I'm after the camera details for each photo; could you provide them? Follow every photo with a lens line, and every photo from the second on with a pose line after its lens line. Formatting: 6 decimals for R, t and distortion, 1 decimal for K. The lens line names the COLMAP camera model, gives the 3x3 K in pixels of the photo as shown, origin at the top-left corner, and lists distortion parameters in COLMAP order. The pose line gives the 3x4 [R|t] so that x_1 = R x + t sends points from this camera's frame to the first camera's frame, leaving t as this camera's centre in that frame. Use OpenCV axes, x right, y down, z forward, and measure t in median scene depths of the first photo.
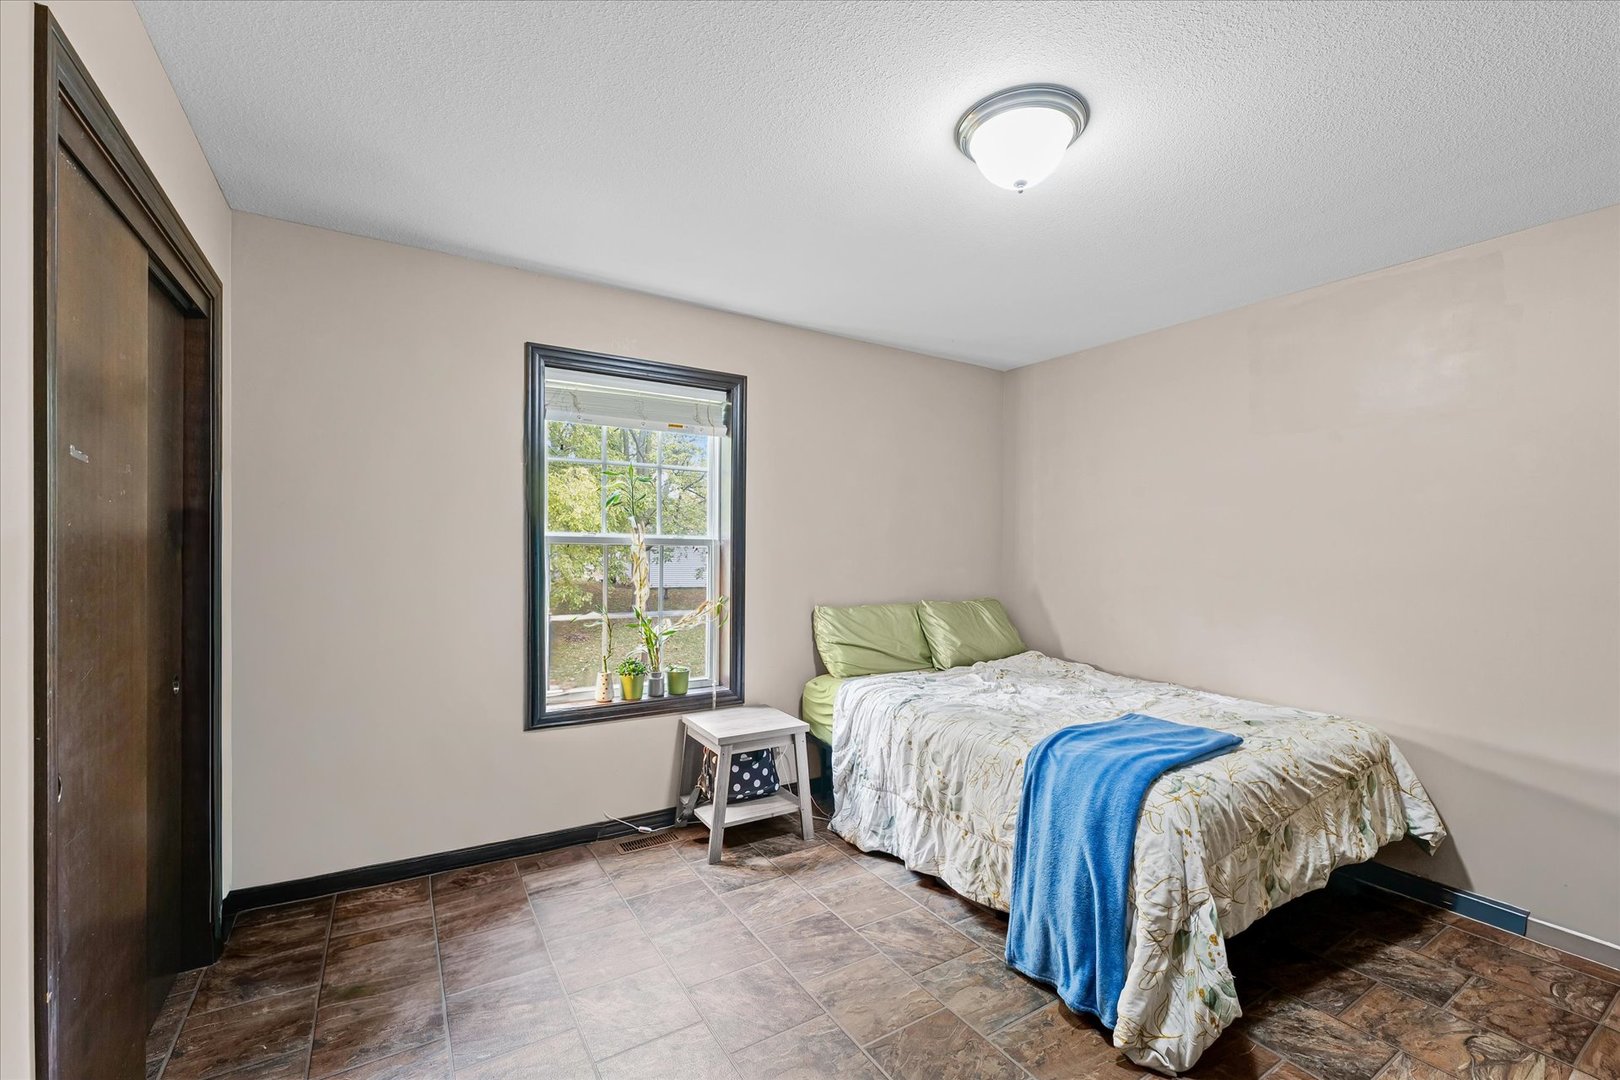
lens RADIAL K [[673.2, 0, 811.2], [0, 673.2, 544.5], [0, 0, 1]] dist [-0.000685, 0.000115]
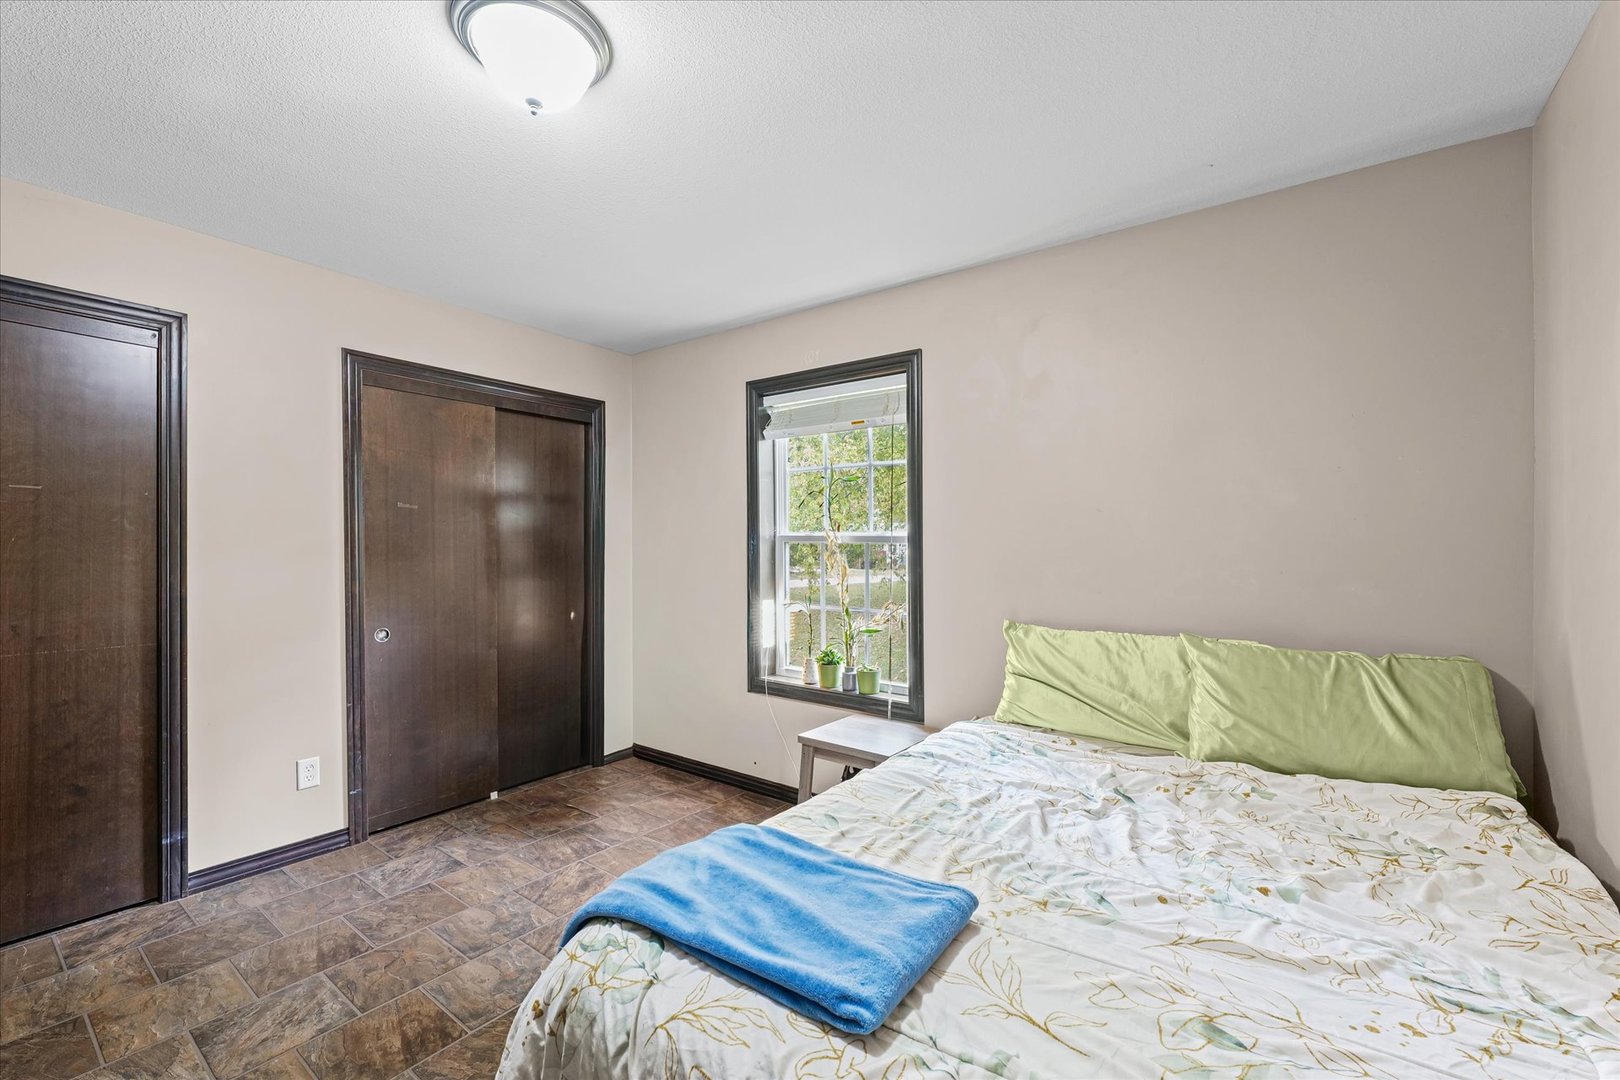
lens RADIAL K [[673.2, 0, 808.3], [0, 673.2, 542.9], [0, 0, 1]] dist [-0.000685, 0.000115]
pose [[0.356065, -0.004357, -0.934451, 0.701559], [0.004674, 0.999985, -0.002881, 0.004475], [0.934450, -0.003341, 0.356080, 0.580368]]
